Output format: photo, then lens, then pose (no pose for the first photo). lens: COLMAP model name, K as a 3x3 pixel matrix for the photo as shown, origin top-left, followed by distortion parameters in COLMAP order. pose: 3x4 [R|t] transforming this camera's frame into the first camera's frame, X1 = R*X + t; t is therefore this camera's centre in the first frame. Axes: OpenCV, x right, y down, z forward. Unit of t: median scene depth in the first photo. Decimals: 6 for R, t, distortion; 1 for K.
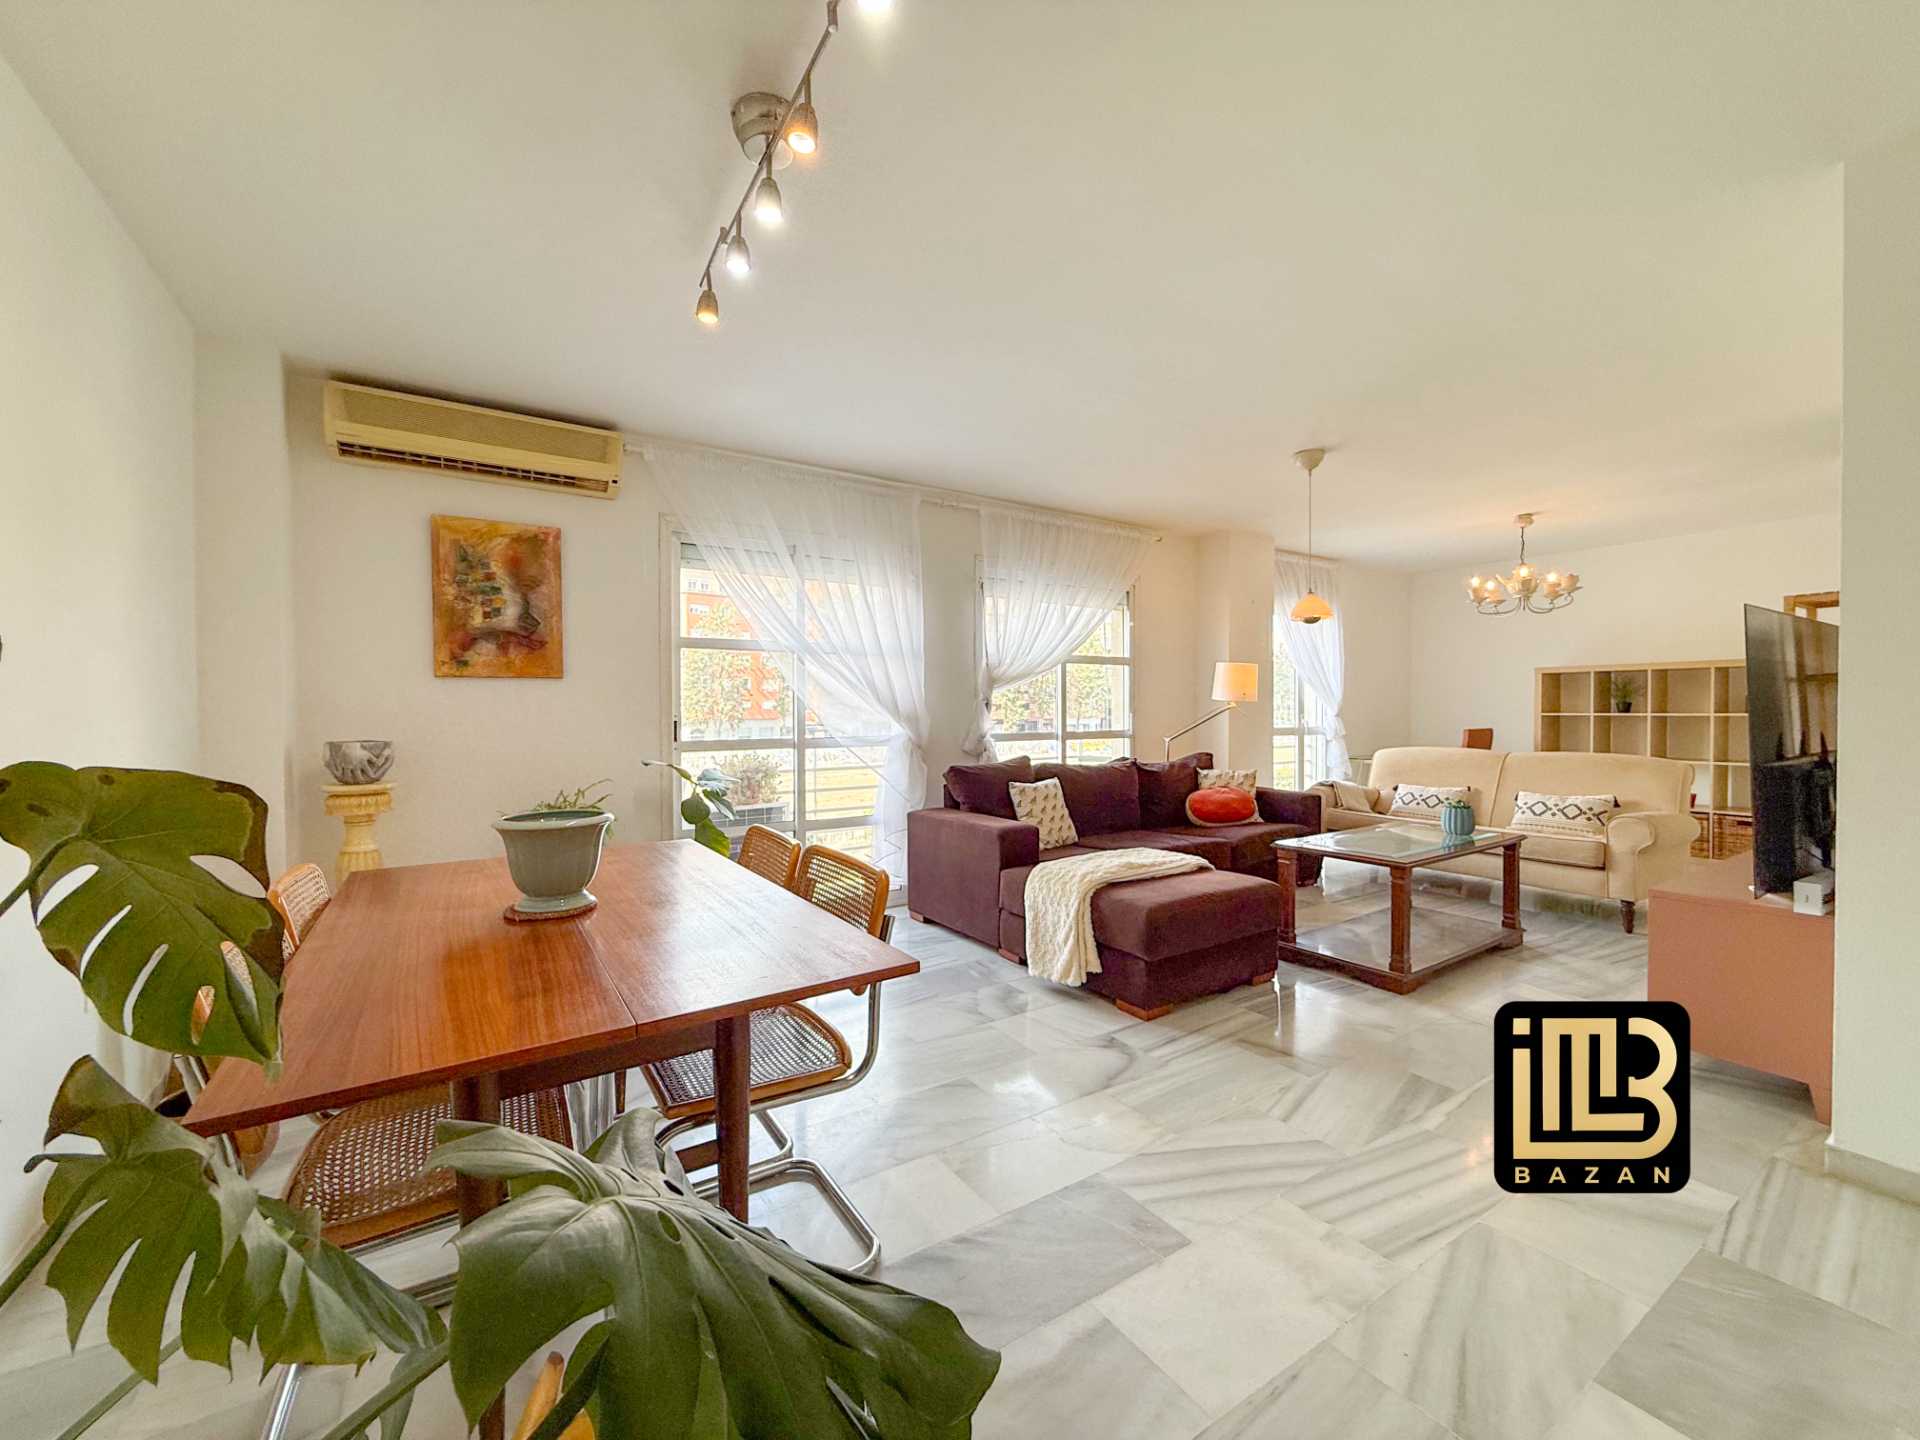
lens RADIAL K [[763.6, 0, 957.3], [0, 763.6, 715.3], [0, 0, 1]] dist [0.000505, -0.000031]
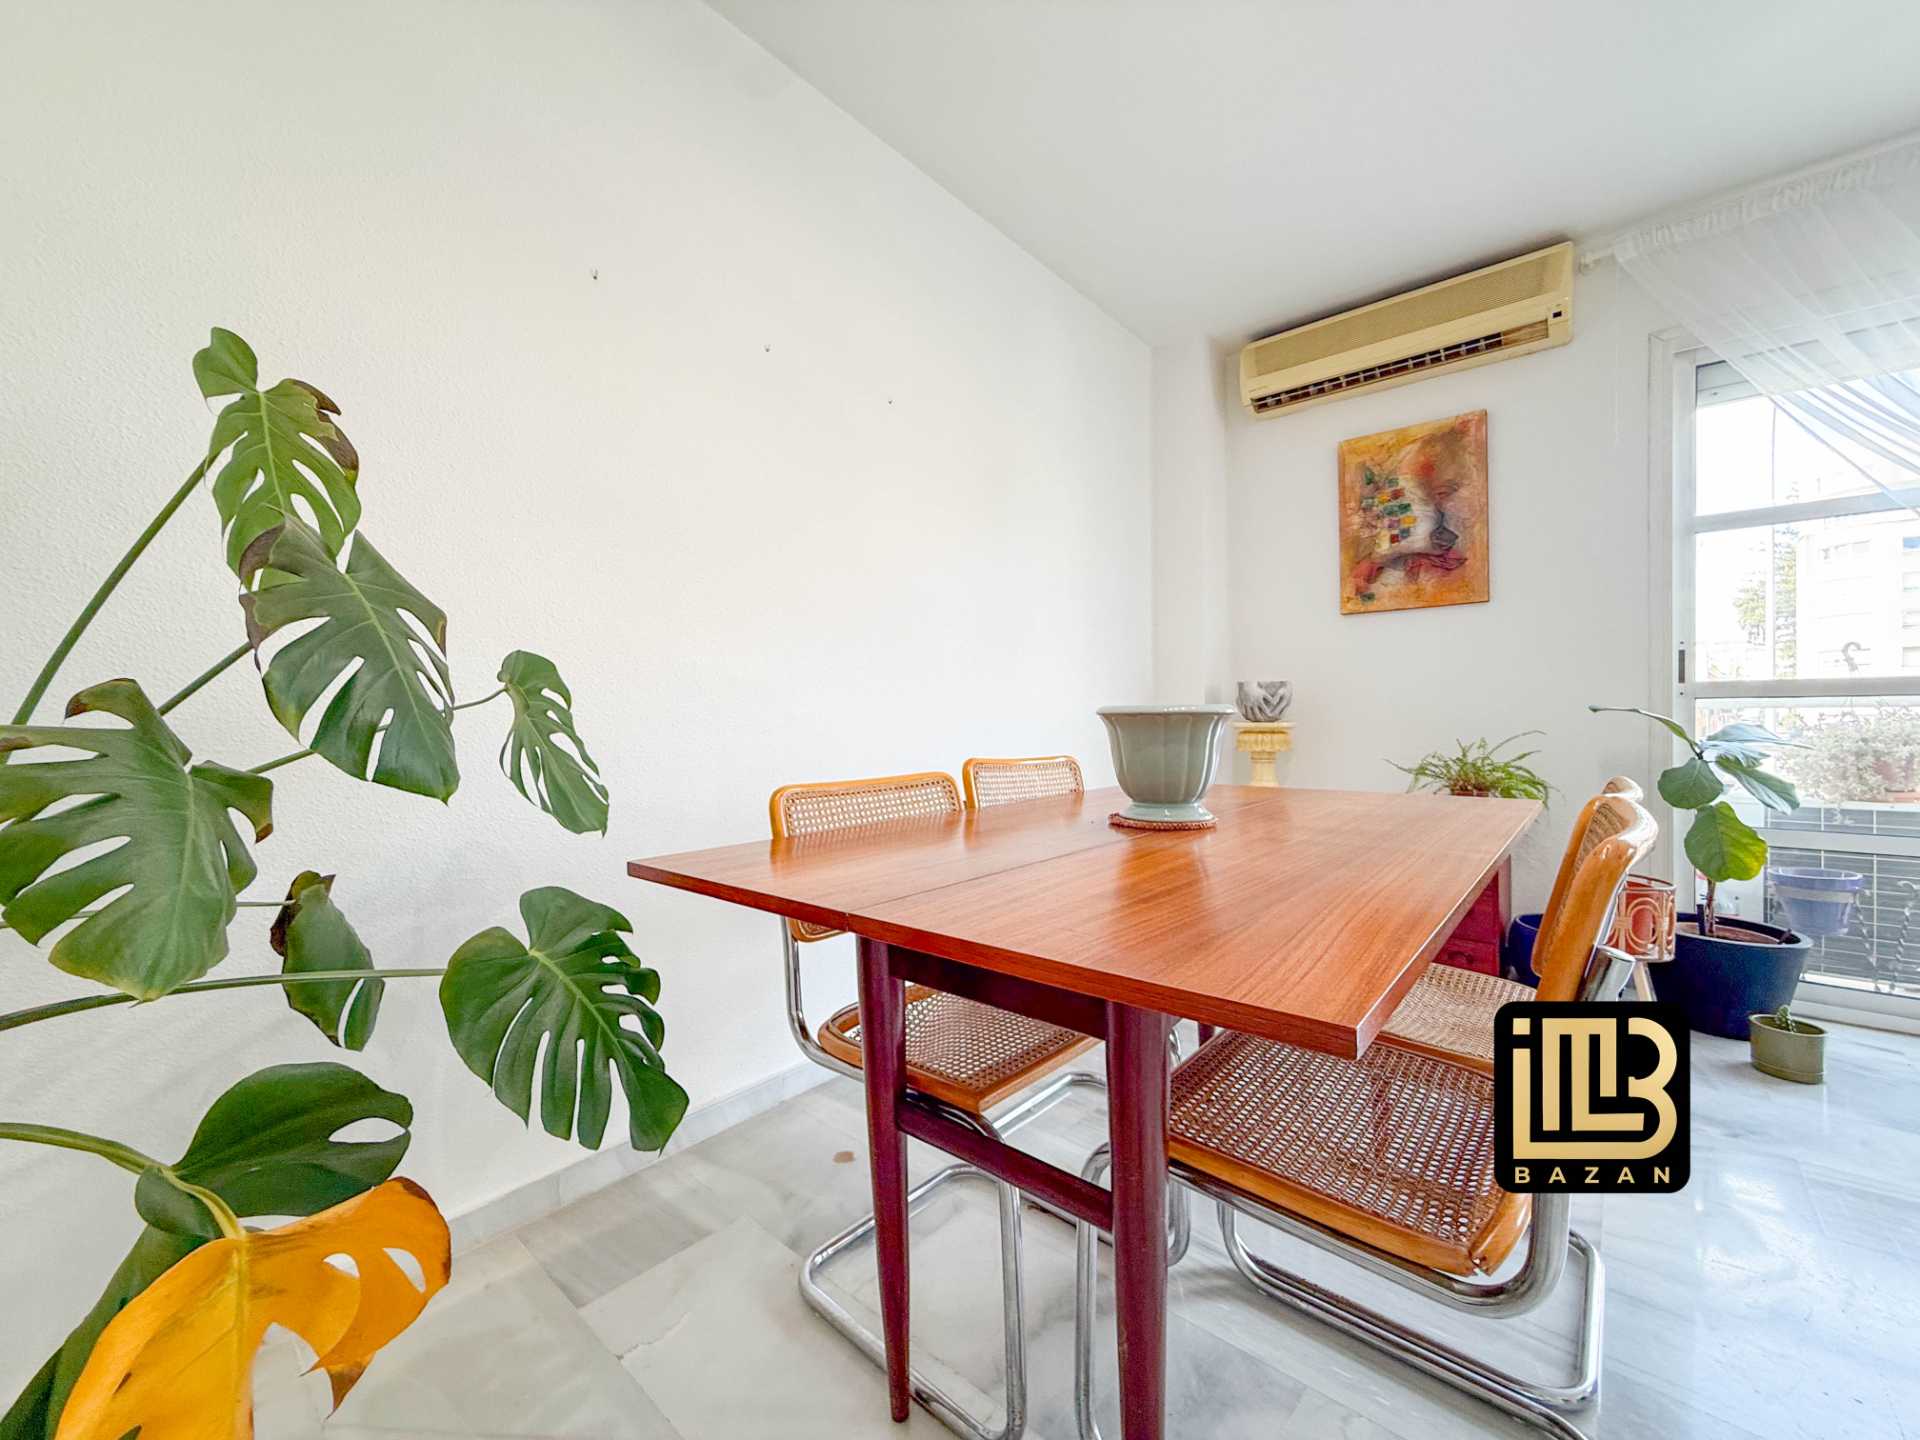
lens RADIAL K [[763.6, 0, 962.5], [0, 763.6, 724.4], [0, 0, 1]] dist [0.000505, -0.000031]
pose [[0.293499, 0.011752, -0.955887, 0.076529], [0.002377, 0.999912, 0.013023, 0.068116], [0.955956, -0.006095, 0.293446, 0.267140]]
